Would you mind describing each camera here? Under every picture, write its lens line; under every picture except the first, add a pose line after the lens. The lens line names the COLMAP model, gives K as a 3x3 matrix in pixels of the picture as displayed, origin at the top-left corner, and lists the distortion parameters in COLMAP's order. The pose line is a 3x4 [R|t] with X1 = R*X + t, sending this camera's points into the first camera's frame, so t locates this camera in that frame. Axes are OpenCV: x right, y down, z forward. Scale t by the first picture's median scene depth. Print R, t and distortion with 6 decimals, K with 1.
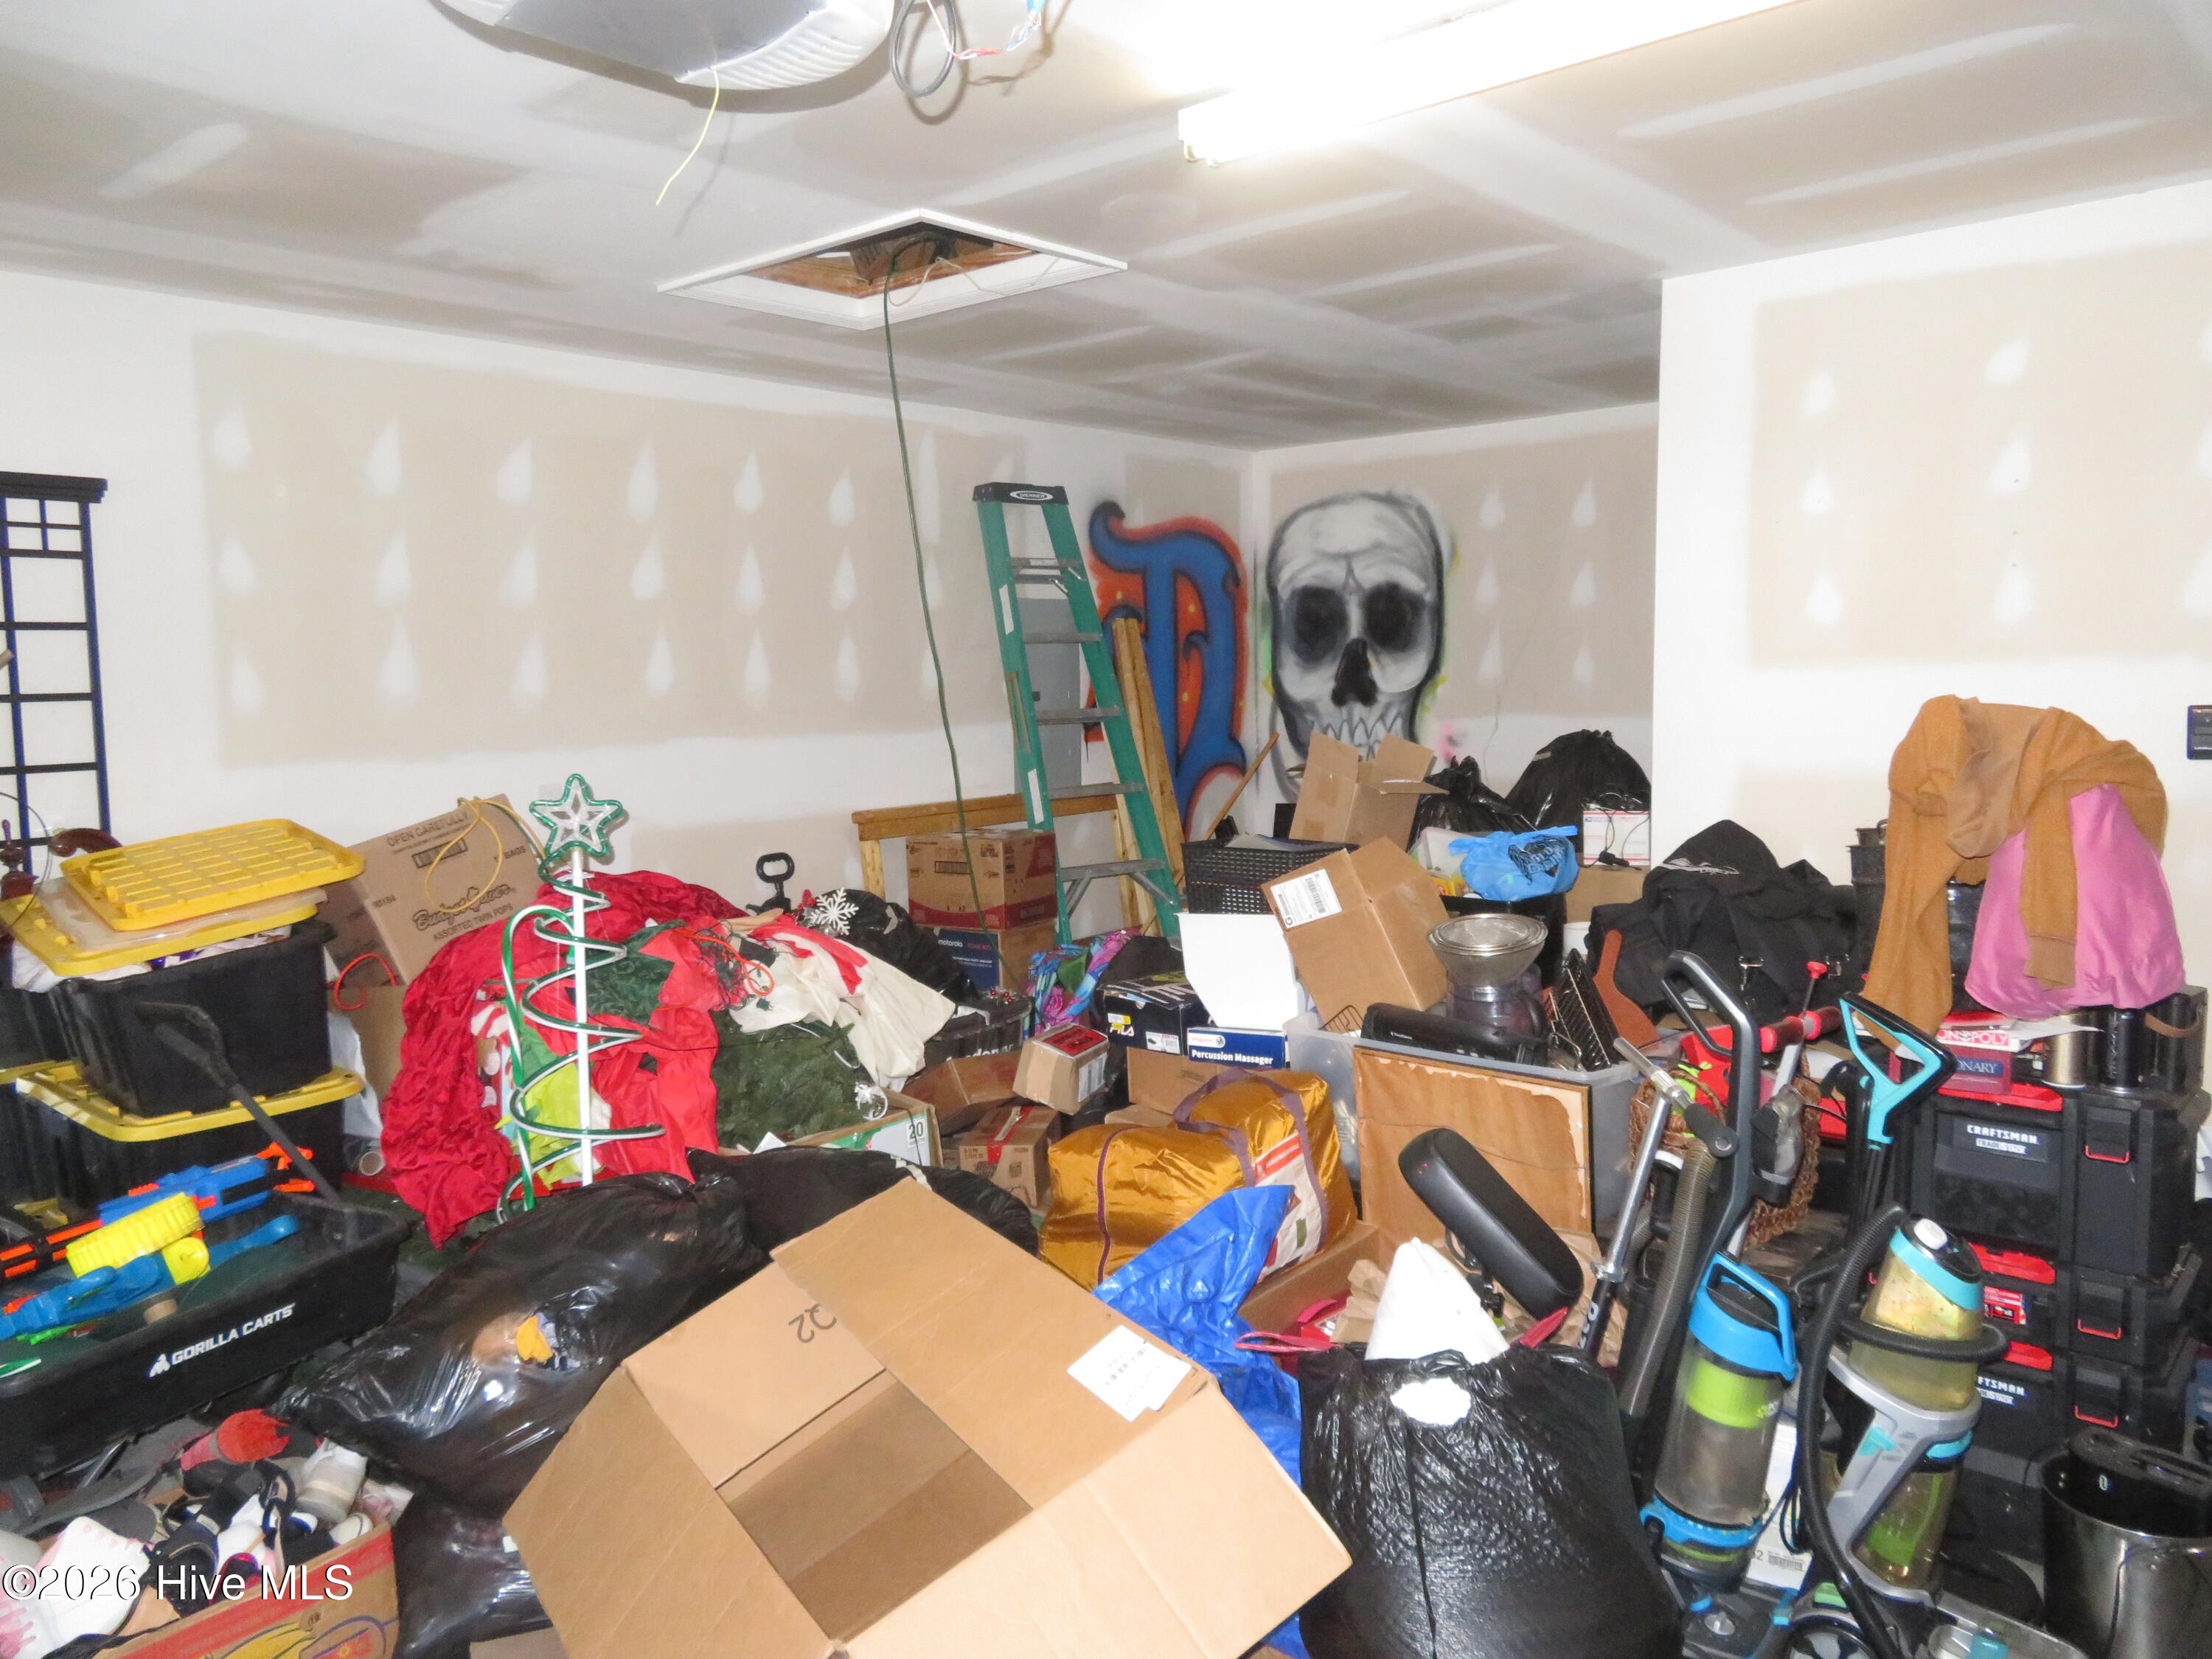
lens RADIAL K [[1612.1, 0, 1106.8], [0, 1612.1, 829.1], [0, 0, 1]] dist [0.003714, 0.005458]
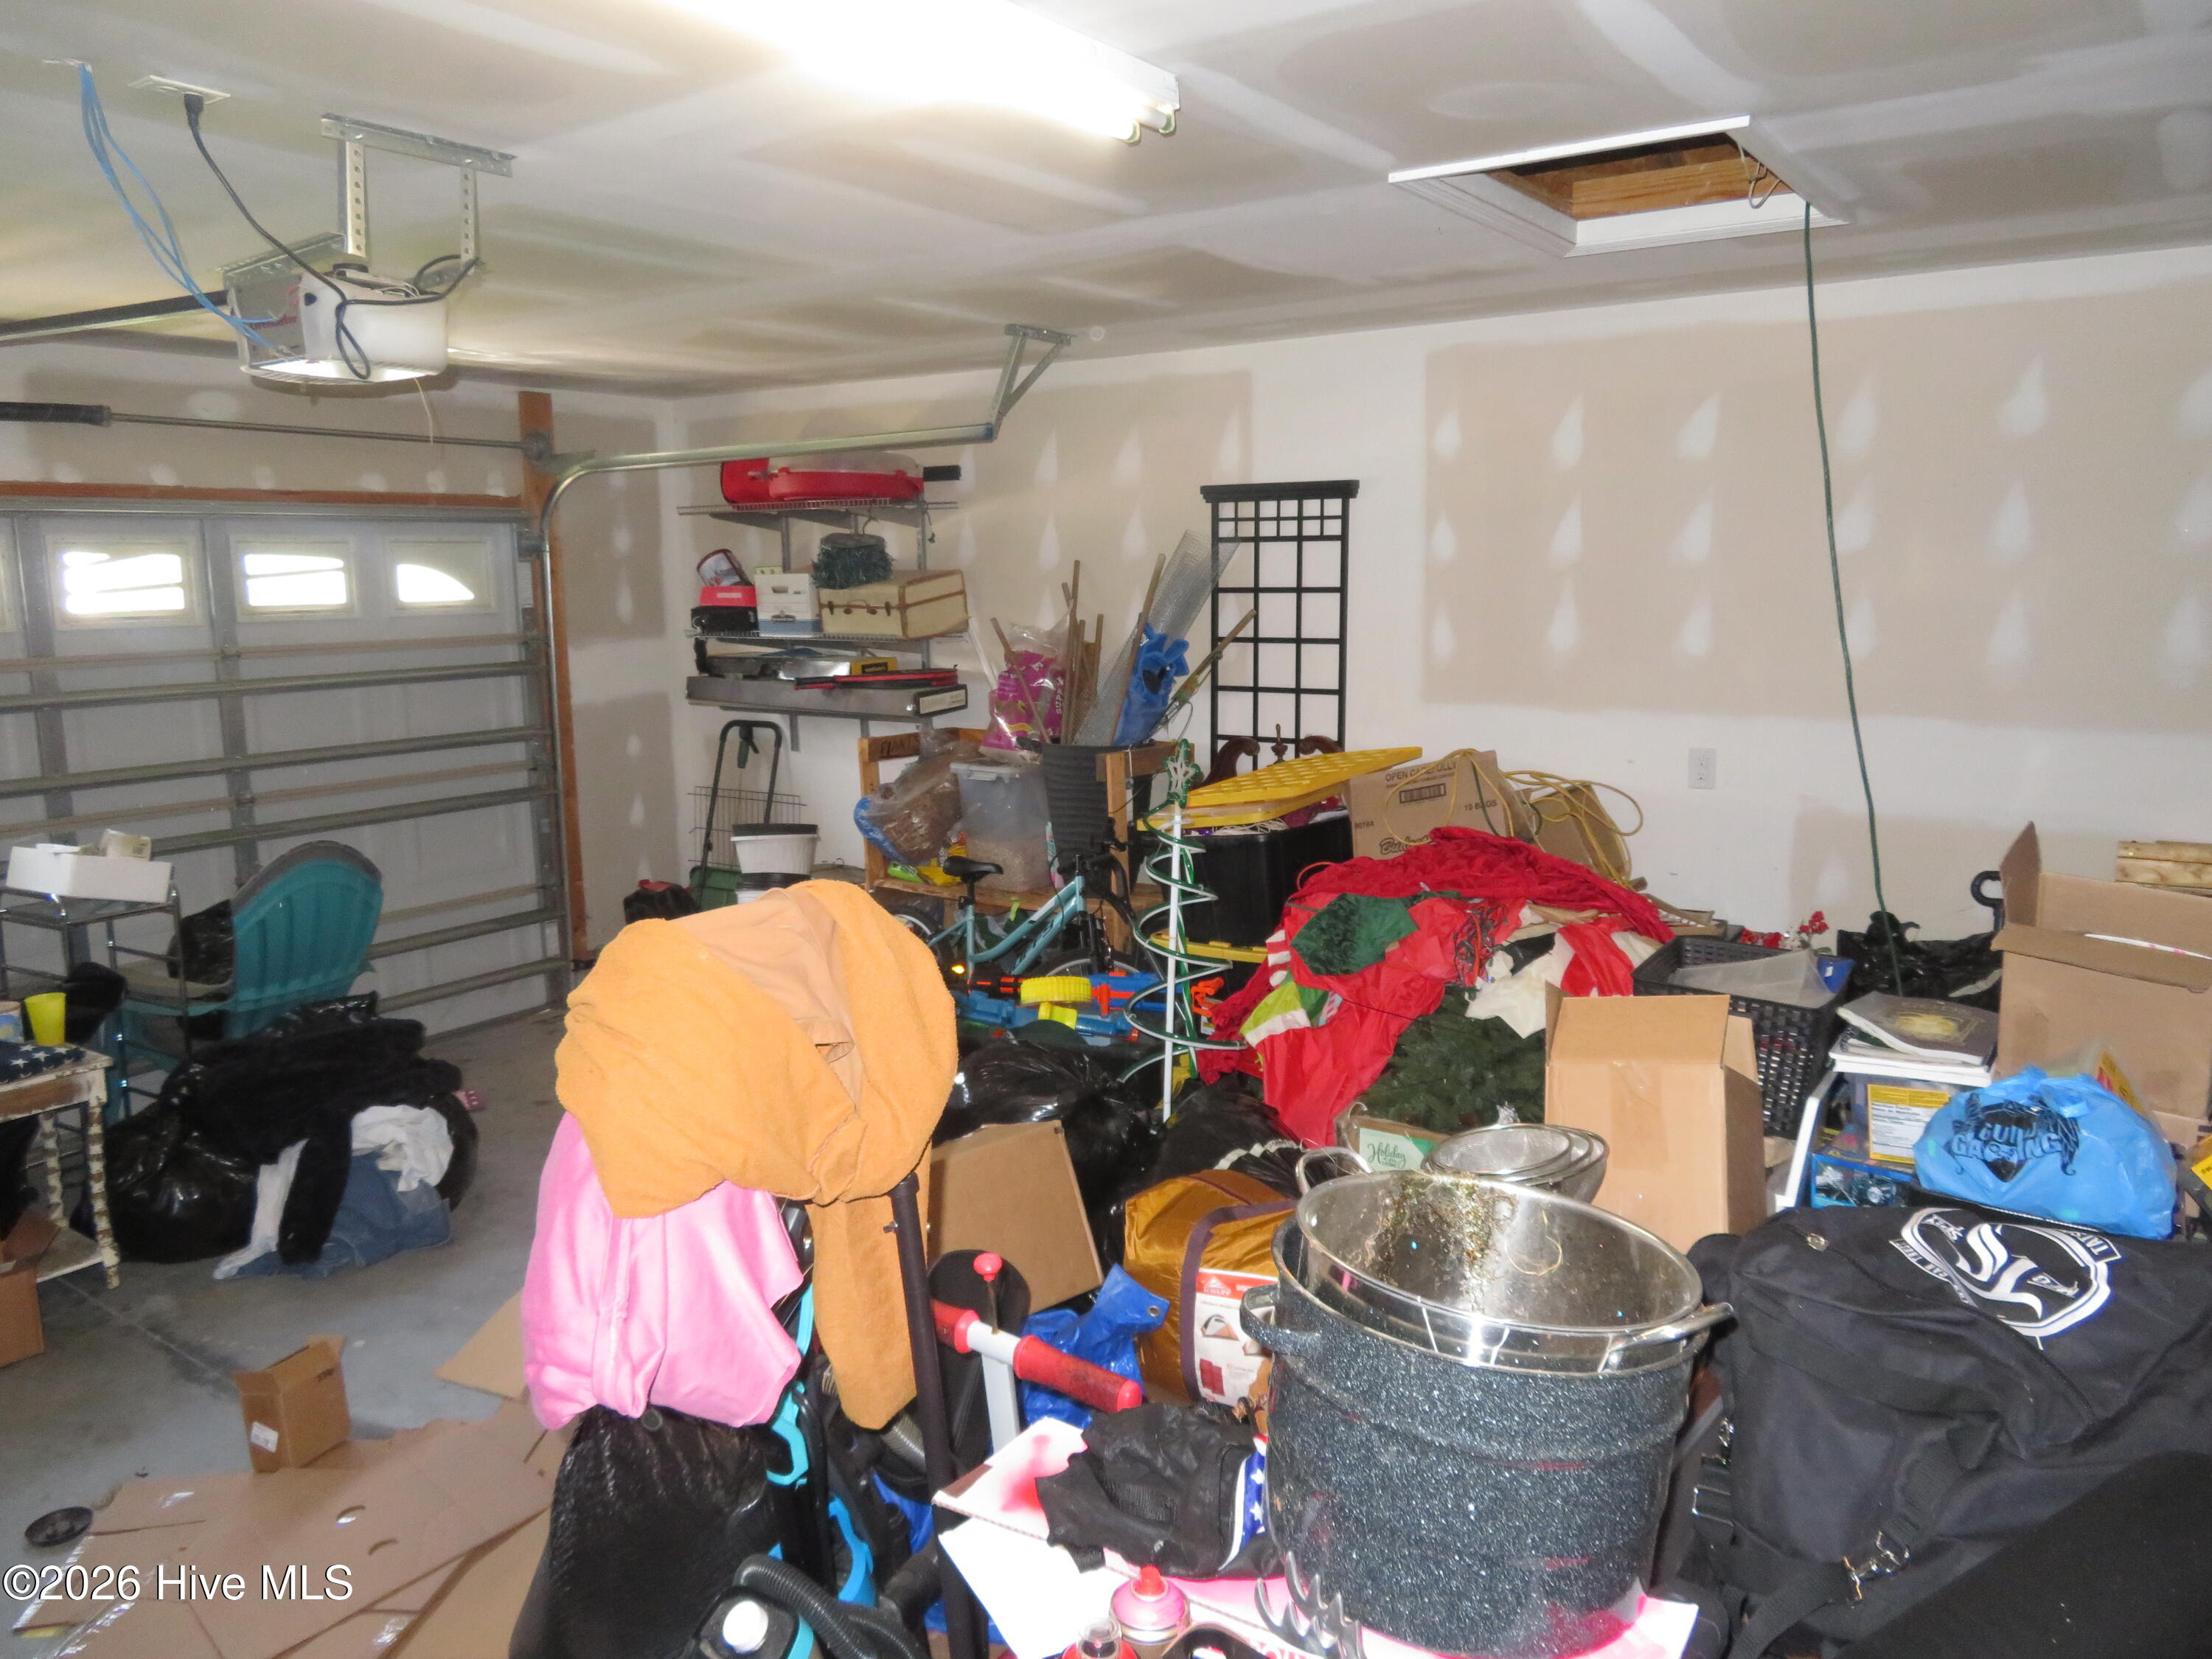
lens RADIAL K [[1612.1, 0, 1105.8], [0, 1612.1, 828.2], [0, 0, 1]] dist [0.003714, 0.005458]
pose [[0.099616, 0.184128, -0.977841, 0.717370], [-0.082447, 0.980877, 0.176301, -0.151256], [0.991604, 0.063058, 0.112891, 0.658594]]
